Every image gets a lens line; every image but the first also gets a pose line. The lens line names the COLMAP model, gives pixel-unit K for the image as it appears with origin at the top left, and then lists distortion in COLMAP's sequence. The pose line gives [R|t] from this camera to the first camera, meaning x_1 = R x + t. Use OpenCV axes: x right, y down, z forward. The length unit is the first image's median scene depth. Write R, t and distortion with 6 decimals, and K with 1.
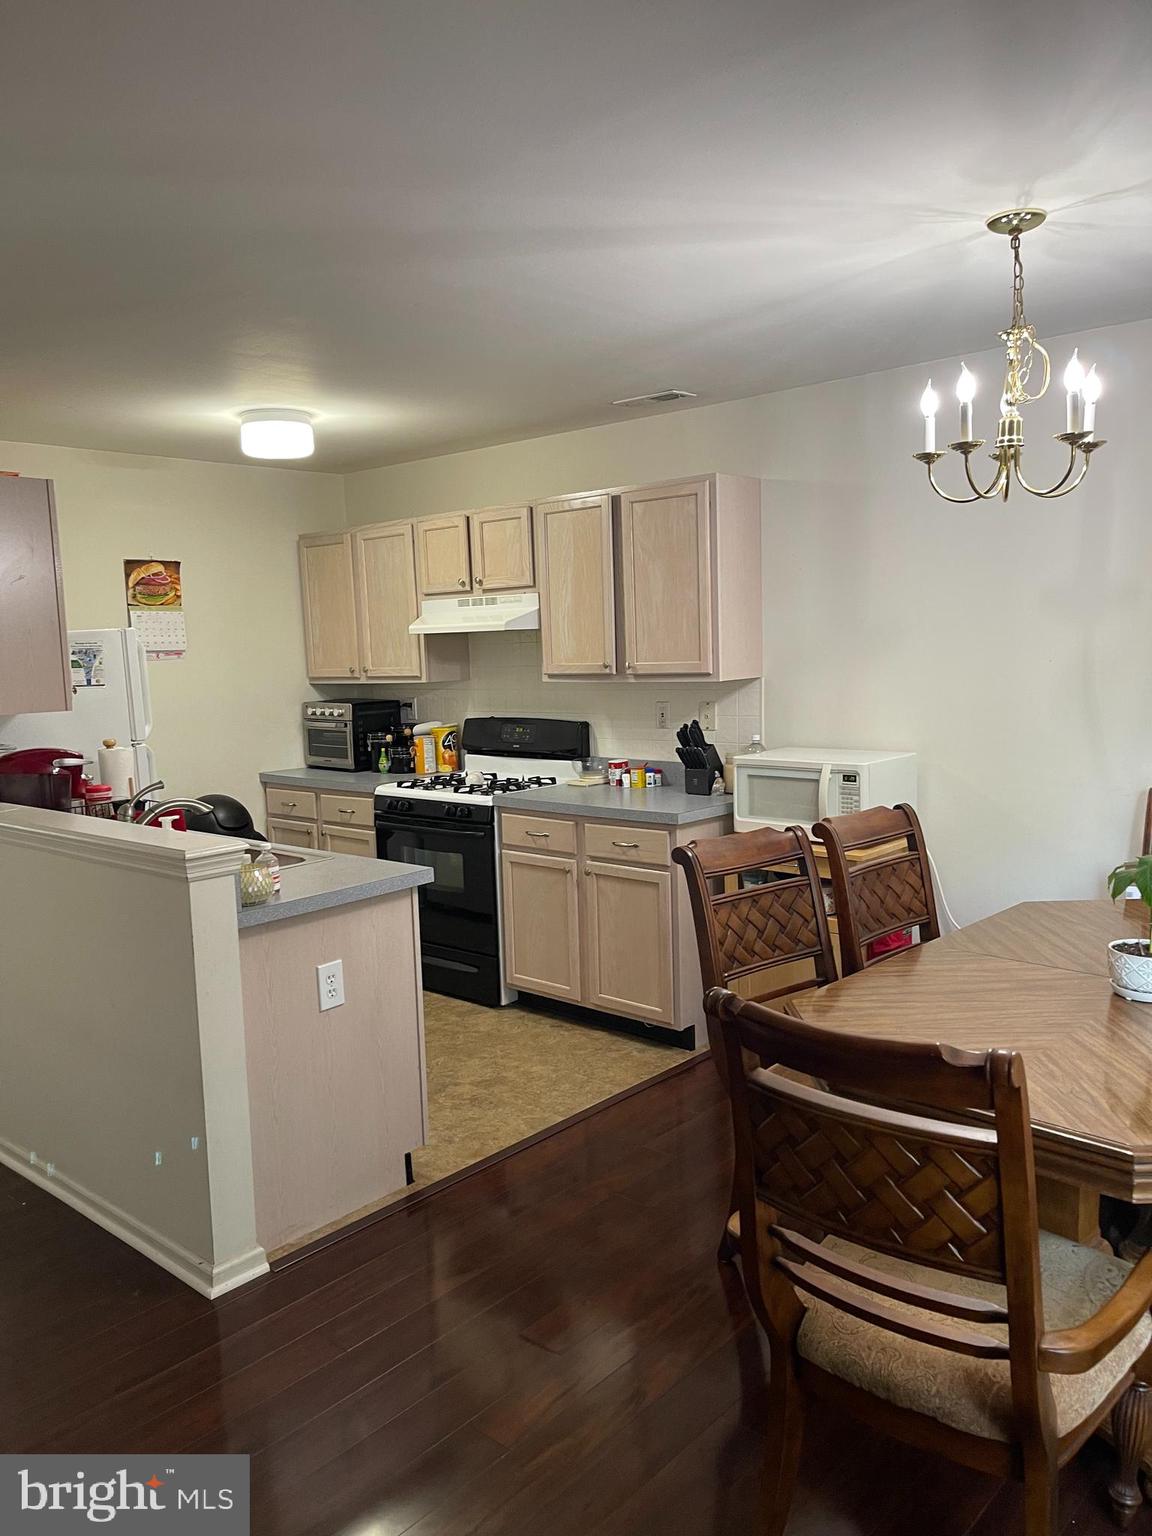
lens RADIAL K [[1174.5, 0, 584.3], [0, 1174.5, 775.1], [0, 0, 1]] dist [0.079684, -0.124291]
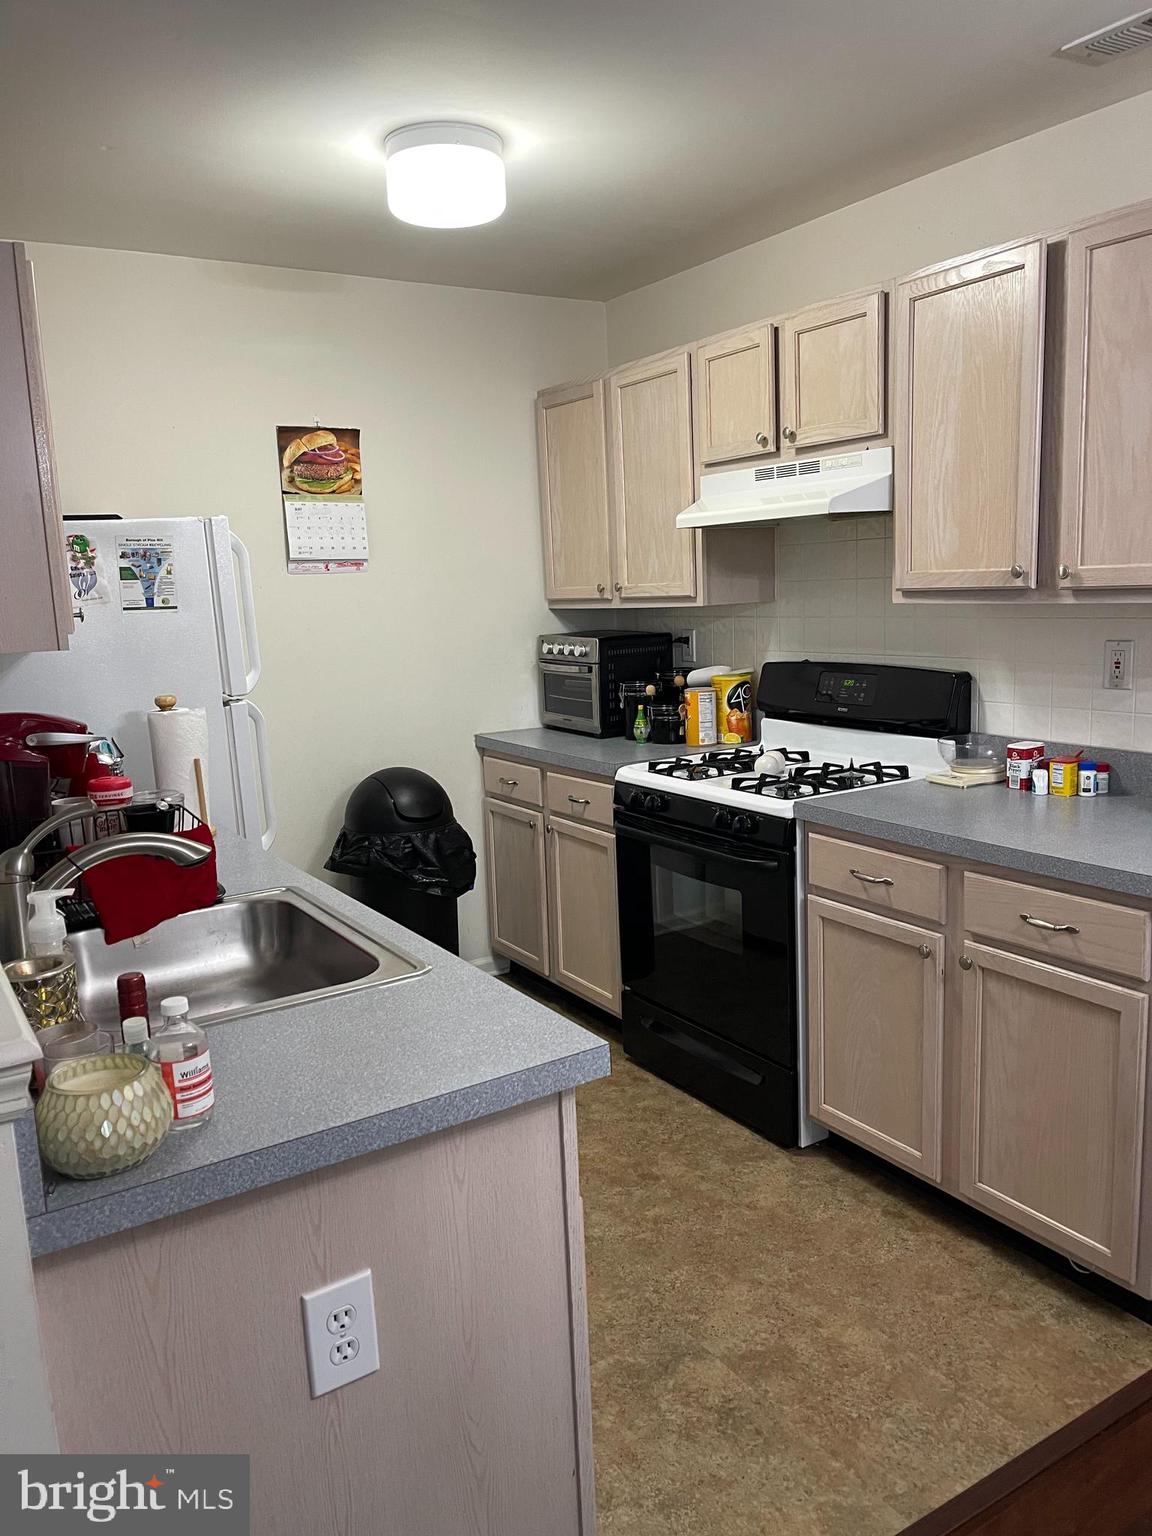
lens RADIAL K [[1174.5, 0, 584.3], [0, 1174.5, 775.1], [0, 0, 1]] dist [0.079684, -0.124291]
pose [[0.959722, 0.042125, -0.277774, -0.015536], [-0.025230, 0.997623, 0.064122, -0.028166], [0.279815, -0.054531, 0.958504, 0.387486]]
